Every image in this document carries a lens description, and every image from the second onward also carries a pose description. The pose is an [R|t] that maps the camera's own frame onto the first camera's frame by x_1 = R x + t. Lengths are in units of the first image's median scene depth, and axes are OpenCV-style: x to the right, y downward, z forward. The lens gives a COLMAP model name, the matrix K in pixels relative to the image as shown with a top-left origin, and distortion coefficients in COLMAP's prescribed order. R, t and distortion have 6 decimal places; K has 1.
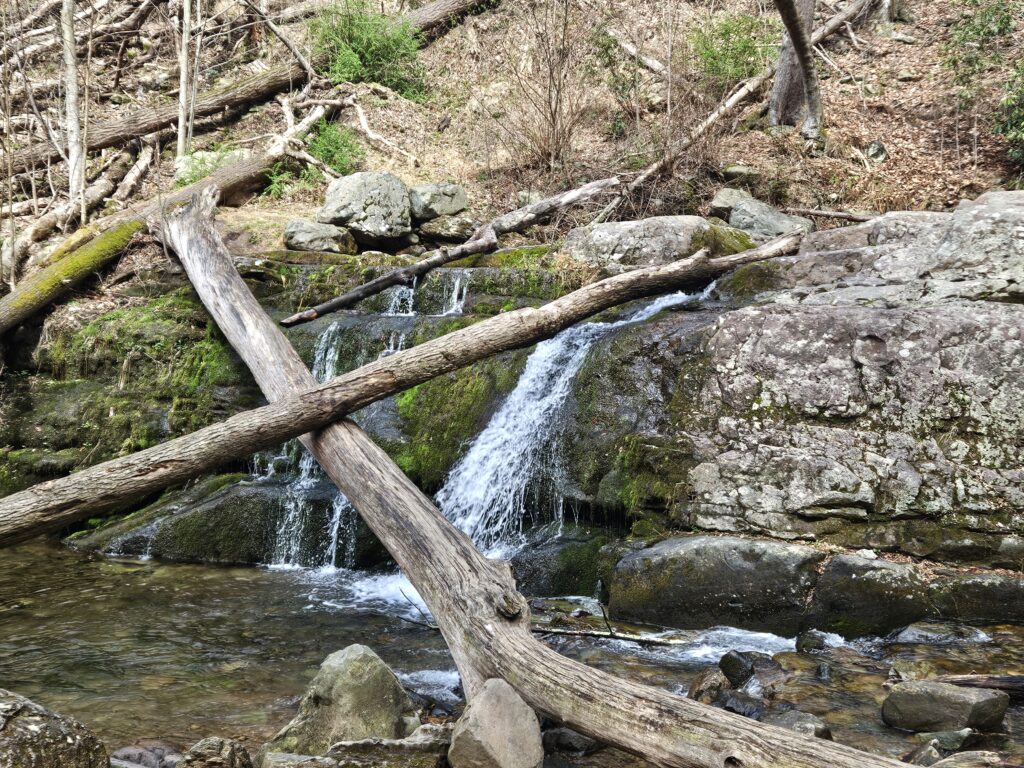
lens RADIAL K [[1167.0, 0, 510.4], [0, 1167.0, 383.7], [0, 0, 1]] dist [0.071460, 0.000000]
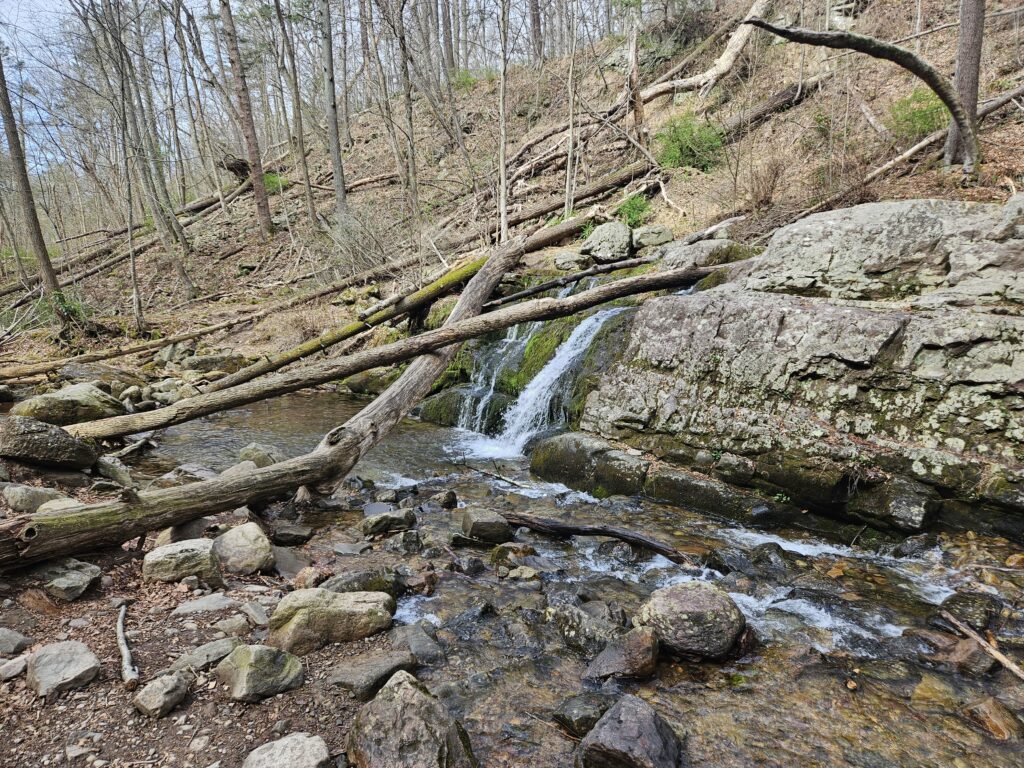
lens RADIAL K [[681.3, 0, 516.3], [0, 681.3, 386.2], [0, 0, 1]] dist [0.069138, -0.053339]
pose [[0.807792, 0.079528, -0.584078, 0.657716], [-0.050798, 0.996563, 0.065436, 0.003759], [0.587275, -0.023188, 0.809056, 0.154603]]
